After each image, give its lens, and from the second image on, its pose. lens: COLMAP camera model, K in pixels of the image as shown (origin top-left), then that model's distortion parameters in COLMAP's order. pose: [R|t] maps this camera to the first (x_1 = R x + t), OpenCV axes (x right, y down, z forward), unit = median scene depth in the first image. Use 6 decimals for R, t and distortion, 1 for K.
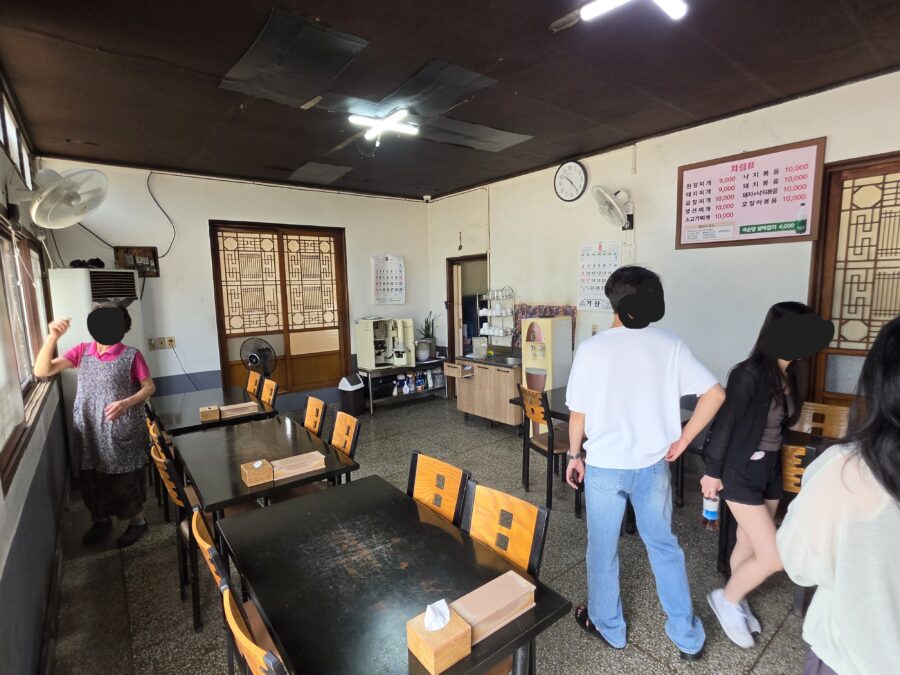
lens RADIAL K [[455.1, 0, 450.3], [0, 455.1, 340.3], [0, 0, 1]] dist [0.000528, 0.000102]
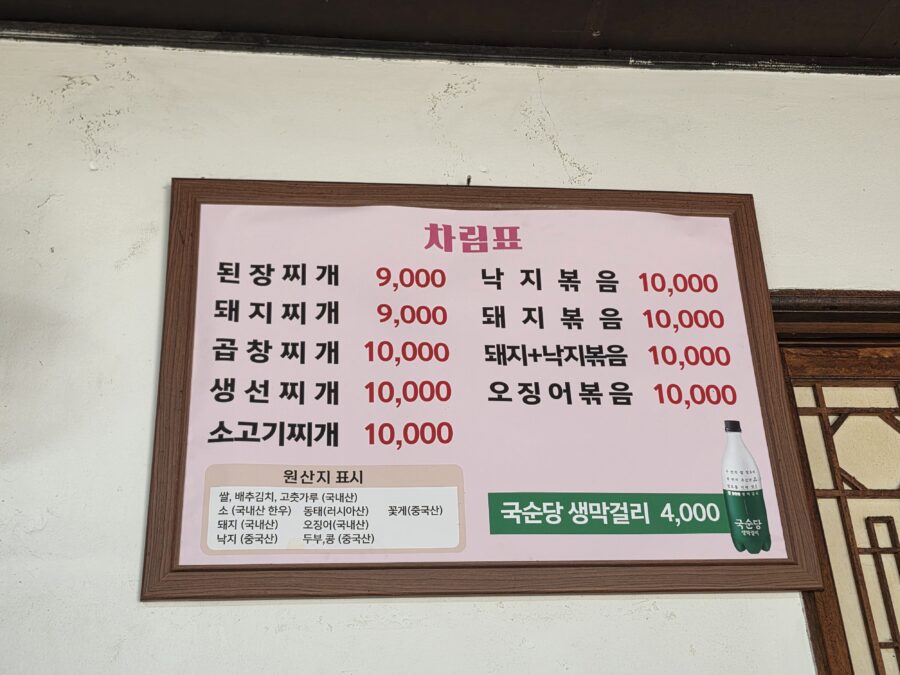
lens RADIAL K [[1132.9, 0, 449.8], [0, 1132.9, 339.4], [0, 0, 1]] dist [0.096894, 0.000000]
pose [[0.527230, 0.376147, 0.761933, 0.242446], [0.143017, 0.844611, -0.515925, -0.061610], [-0.837600, 0.380981, 0.391509, 0.820310]]
